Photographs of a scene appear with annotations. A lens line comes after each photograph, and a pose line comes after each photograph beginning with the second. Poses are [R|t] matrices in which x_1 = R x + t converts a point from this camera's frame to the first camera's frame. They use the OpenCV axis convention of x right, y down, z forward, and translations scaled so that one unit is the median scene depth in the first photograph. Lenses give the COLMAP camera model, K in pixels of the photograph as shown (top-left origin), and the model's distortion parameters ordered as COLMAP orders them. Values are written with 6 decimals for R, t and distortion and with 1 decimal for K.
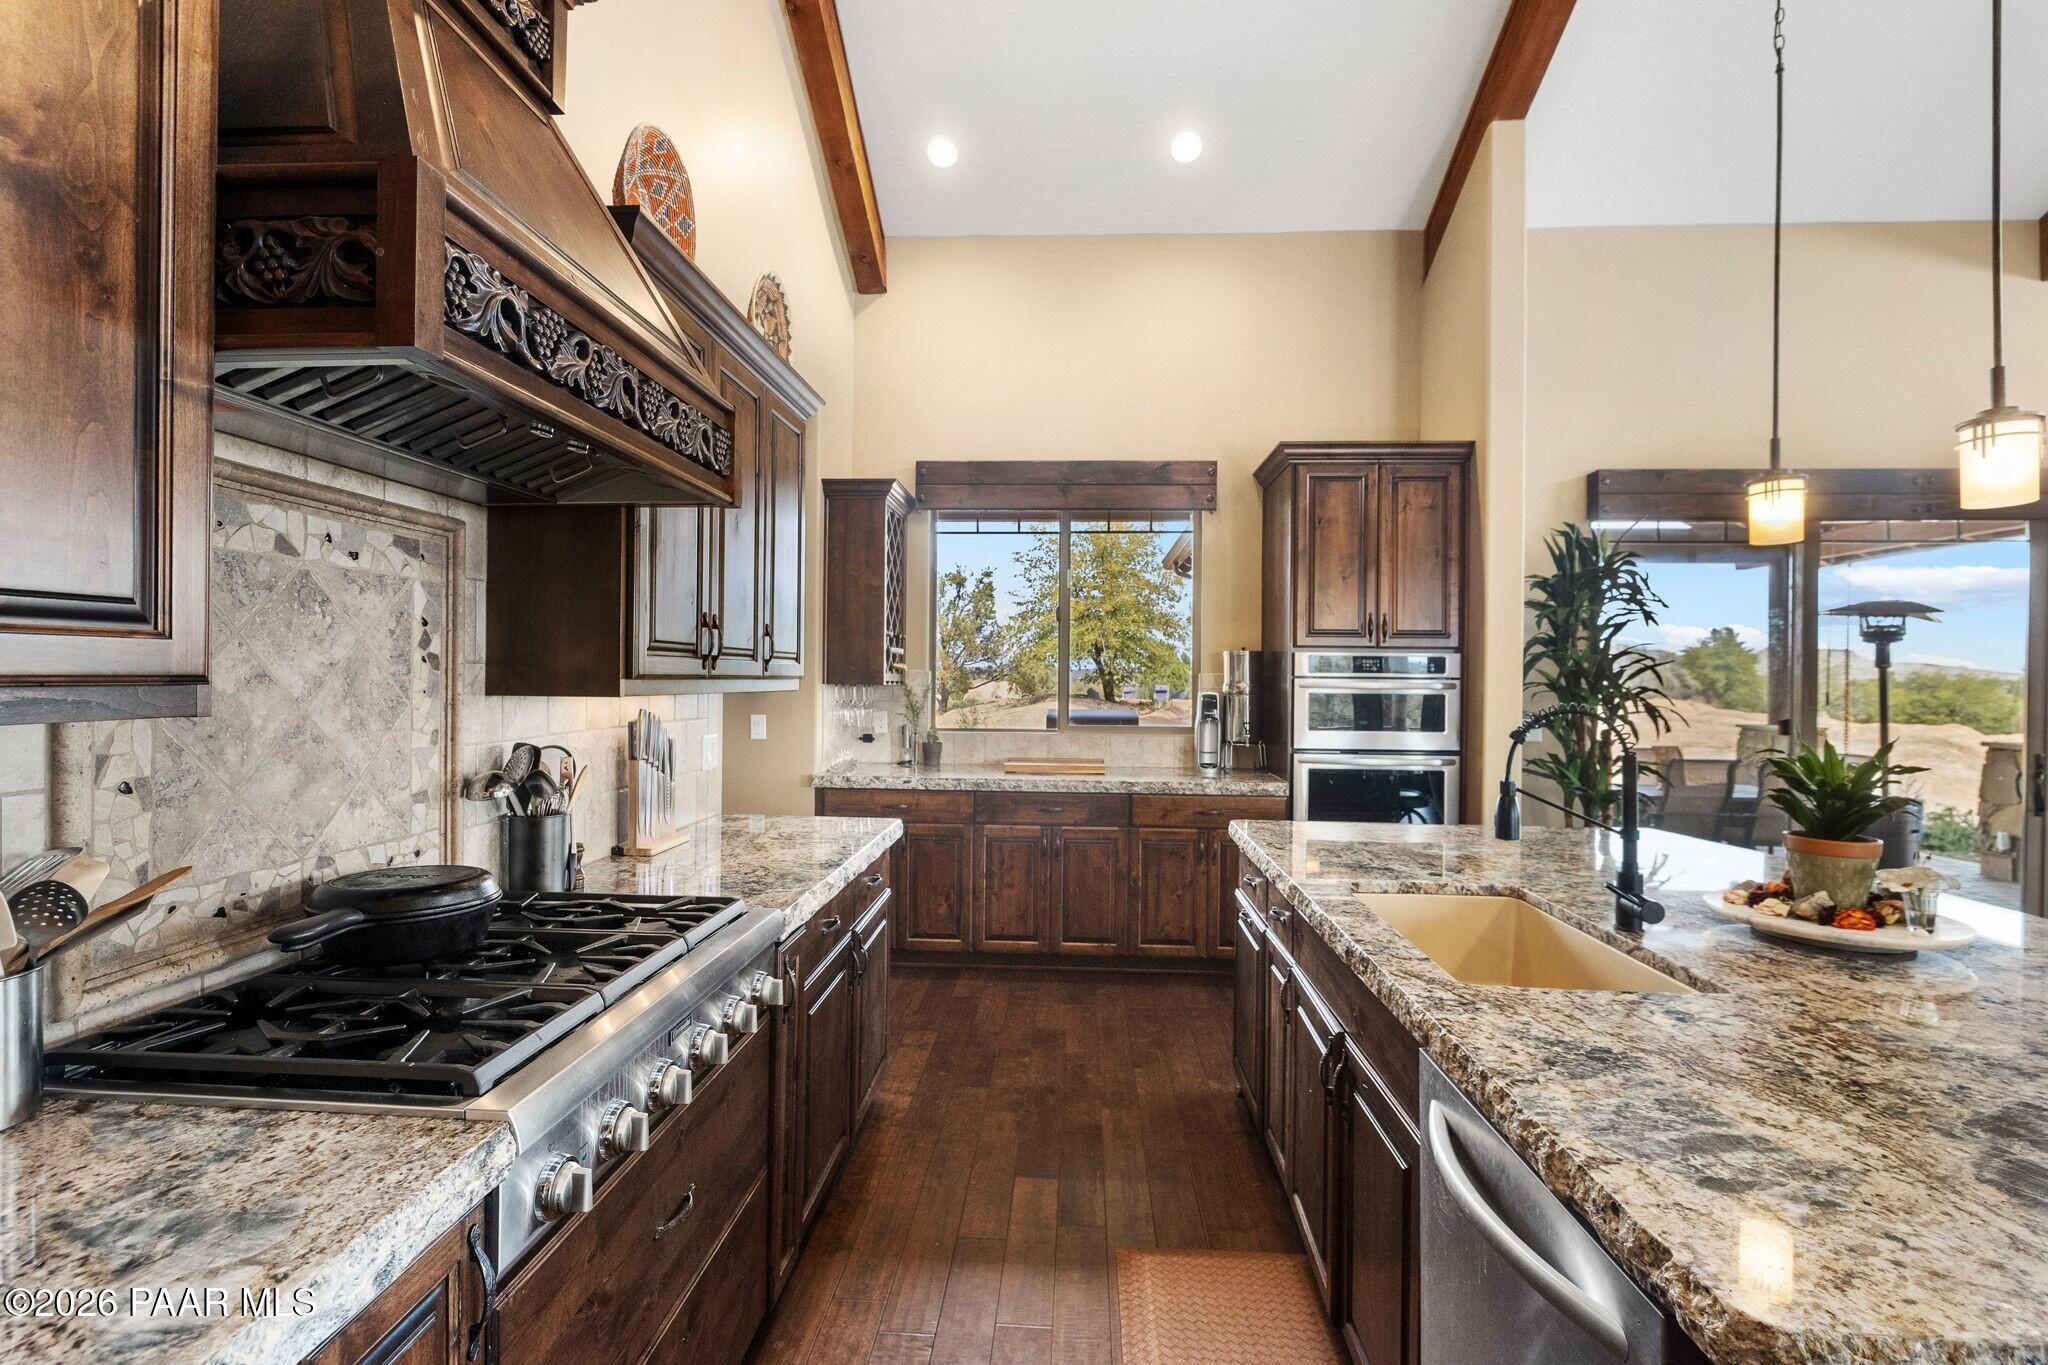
lens RADIAL K [[928.1, 0, 1024.0], [0, 928.1, 682.5], [0, 0, 1]] dist [-0.000720, -0.000022]
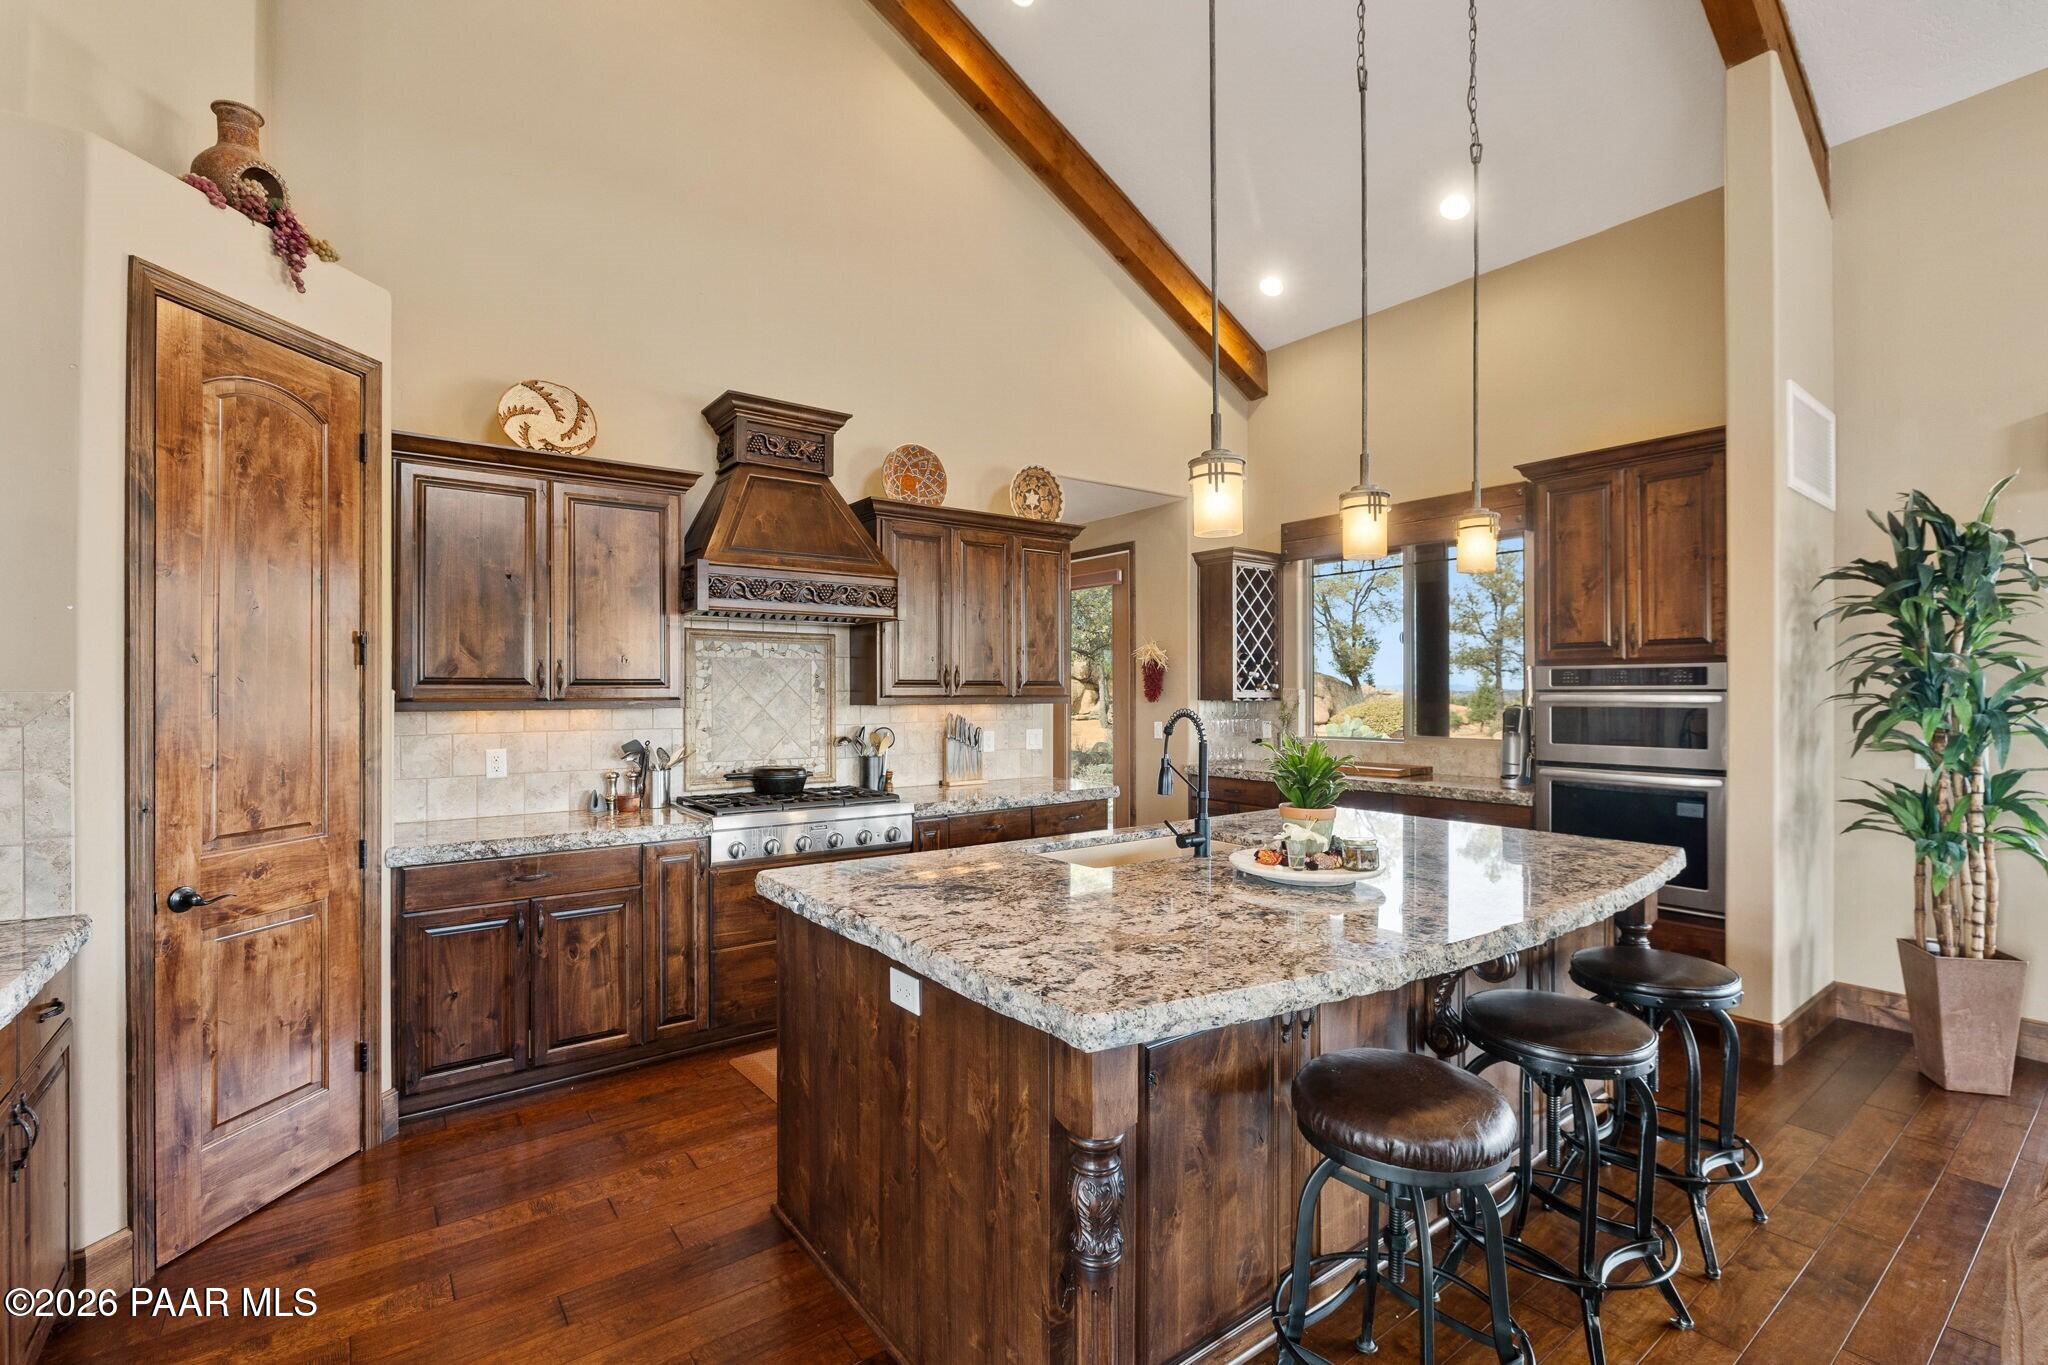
lens RADIAL K [[903.4, 0, 1017.0], [0, 903.4, 687.5], [0, 0, 1]] dist [-0.002492, 0.000094]
pose [[0.643873, -0.014544, -0.764994, 0.691482], [0.004246, 0.999872, -0.015435, 0.003342], [0.765121, 0.006690, 0.643852, -0.082786]]
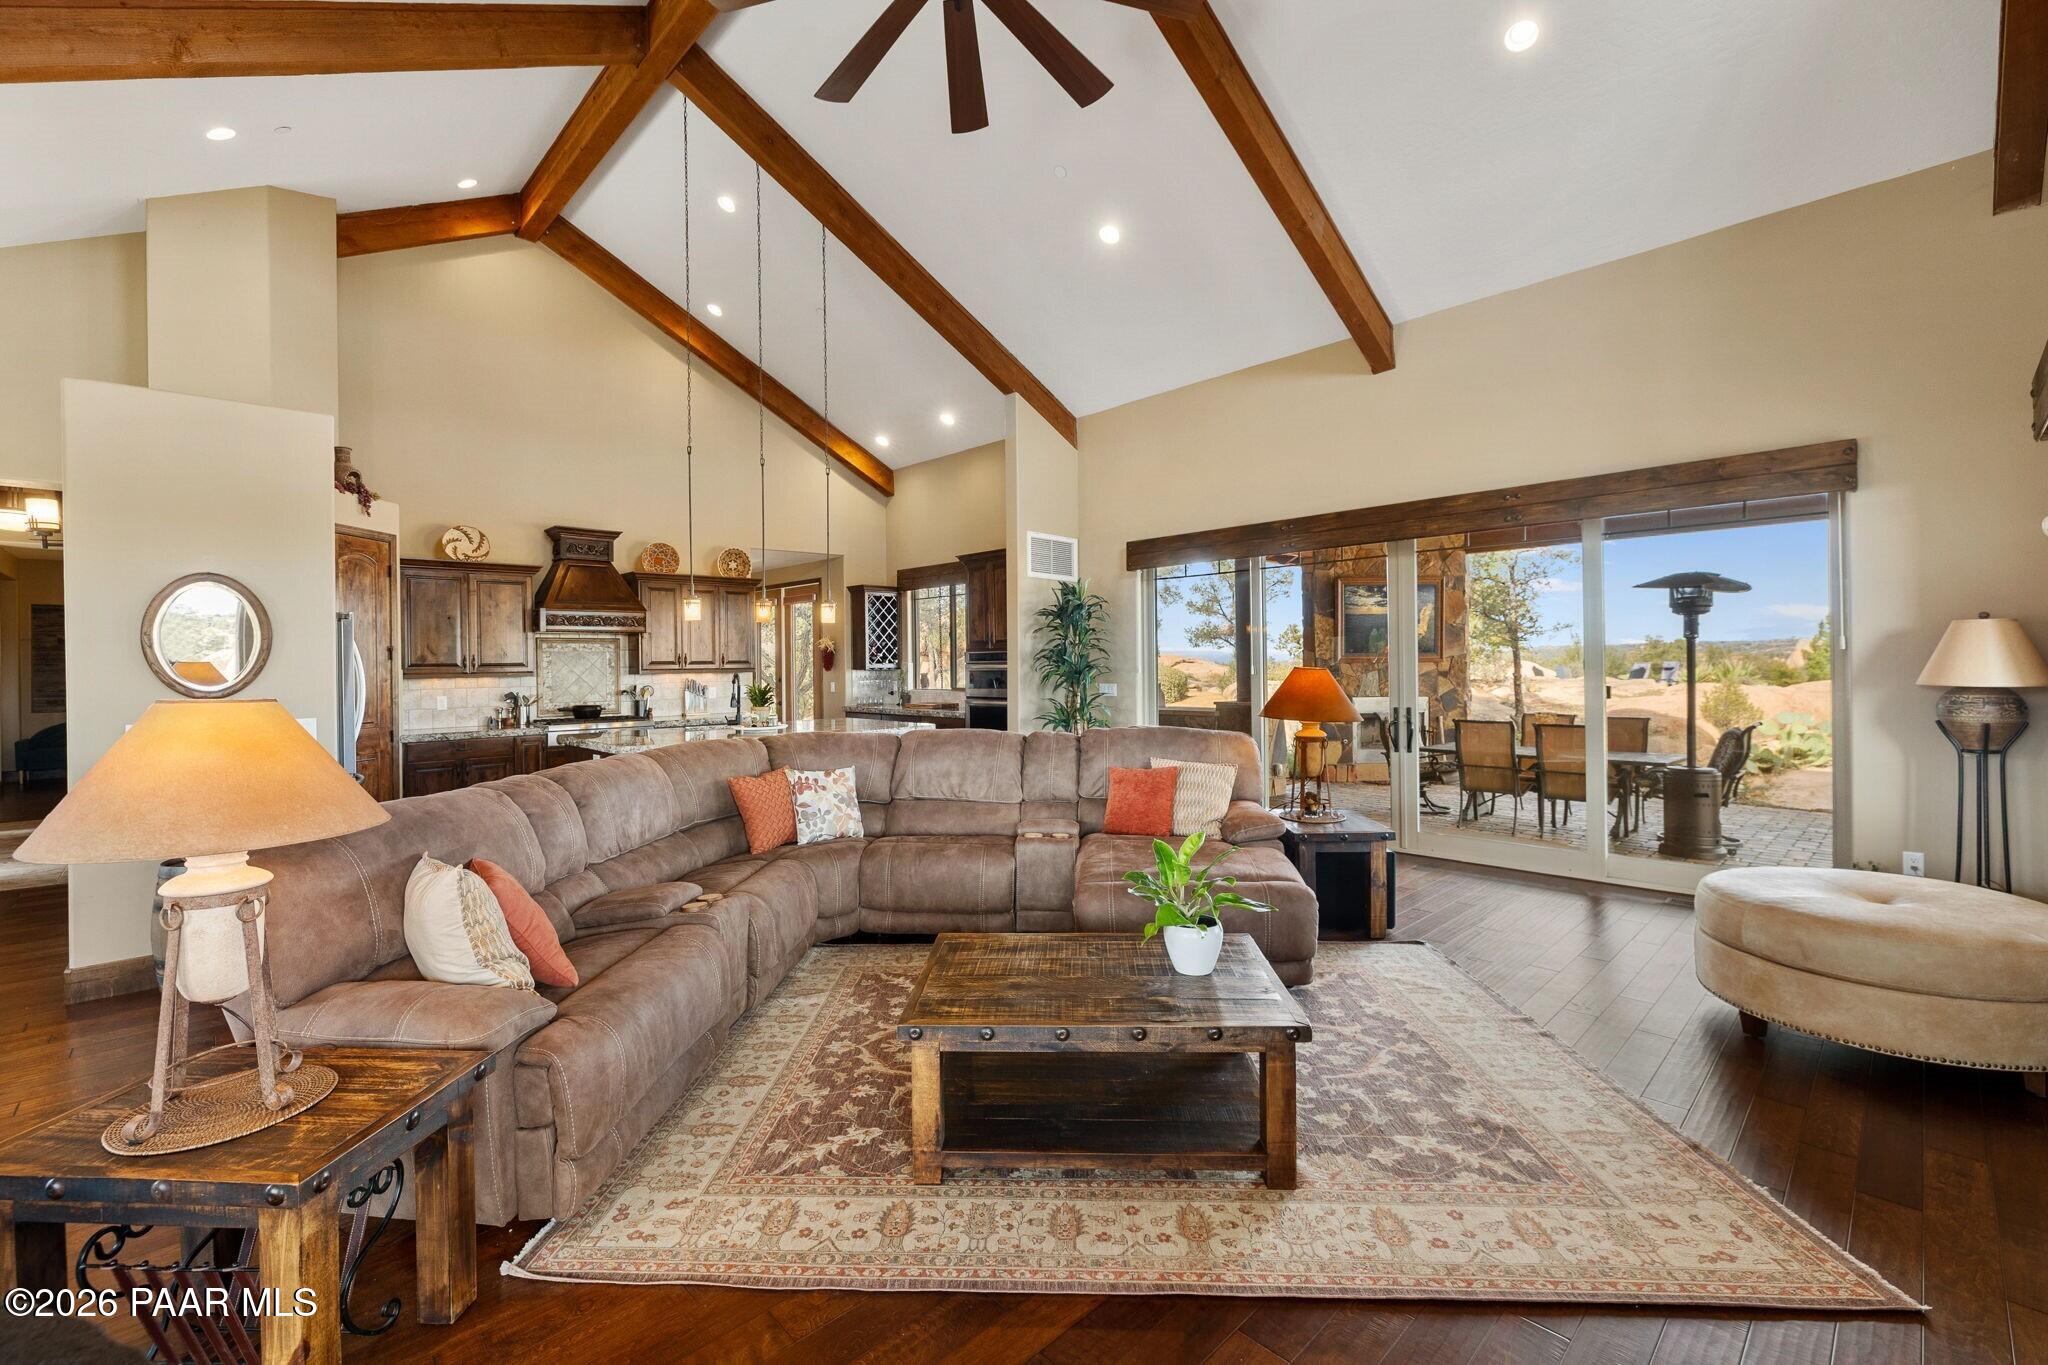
lens RADIAL K [[863.7, 0, 1022.6], [0, 863.7, 663.1], [0, 0, 1]] dist [0.000754, 0.000037]
pose [[0.734055, -0.021397, -0.678753, 1.794263], [0.018511, 0.999763, -0.011498, 0.021114], [0.678837, -0.004124, 0.734277, -0.401624]]
